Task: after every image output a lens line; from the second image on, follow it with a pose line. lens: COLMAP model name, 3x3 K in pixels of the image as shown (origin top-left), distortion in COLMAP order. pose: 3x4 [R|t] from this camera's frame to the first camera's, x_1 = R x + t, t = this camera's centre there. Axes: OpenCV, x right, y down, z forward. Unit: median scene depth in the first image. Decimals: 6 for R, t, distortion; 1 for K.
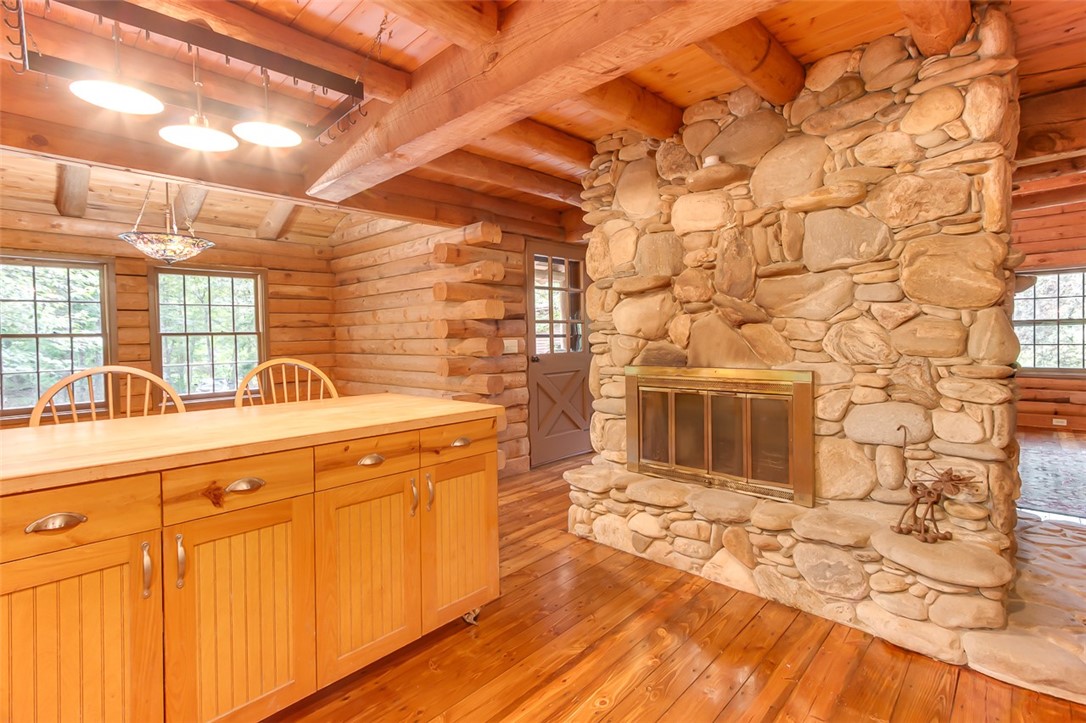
lens RADIAL K [[533.1, 0, 539.1], [0, 533.1, 342.4], [0, 0, 1]] dist [-0.000218, 0.000109]
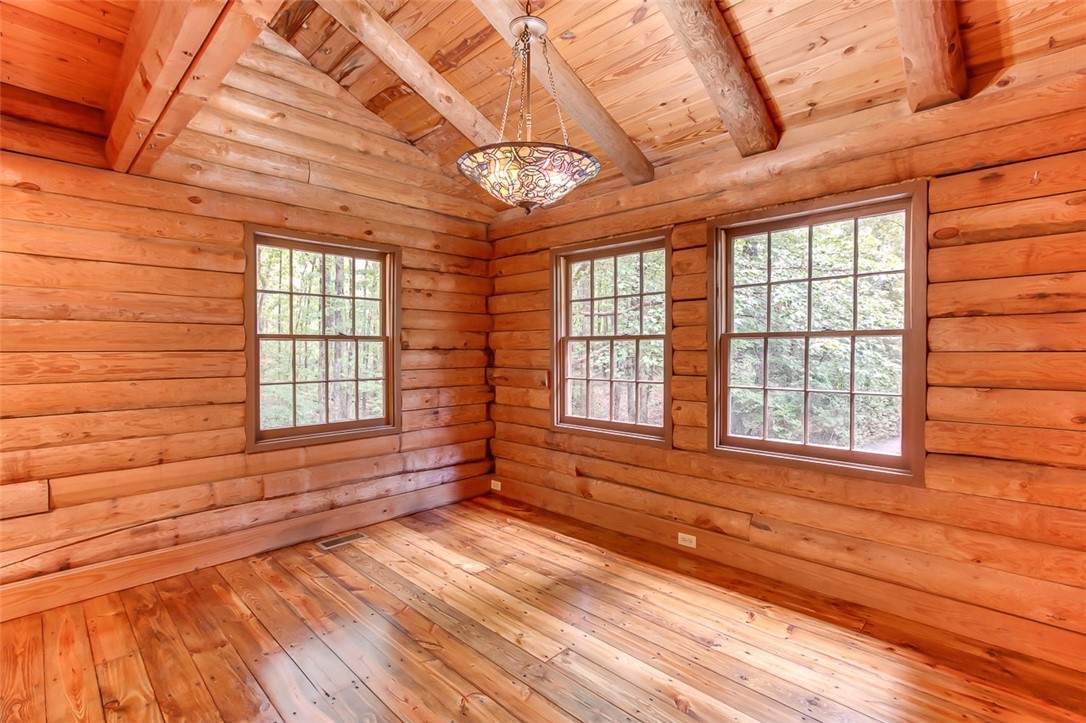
lens RADIAL K [[507.5, 0, 539.1], [0, 507.5, 358.1], [0, 0, 1]] dist [0.000815, 0.000800]
pose [[-0.020408, 0.042841, -0.998873, -0.102725], [-0.009420, 0.999029, 0.043040, -0.011307], [0.999747, 0.010288, -0.019985, 0.764439]]
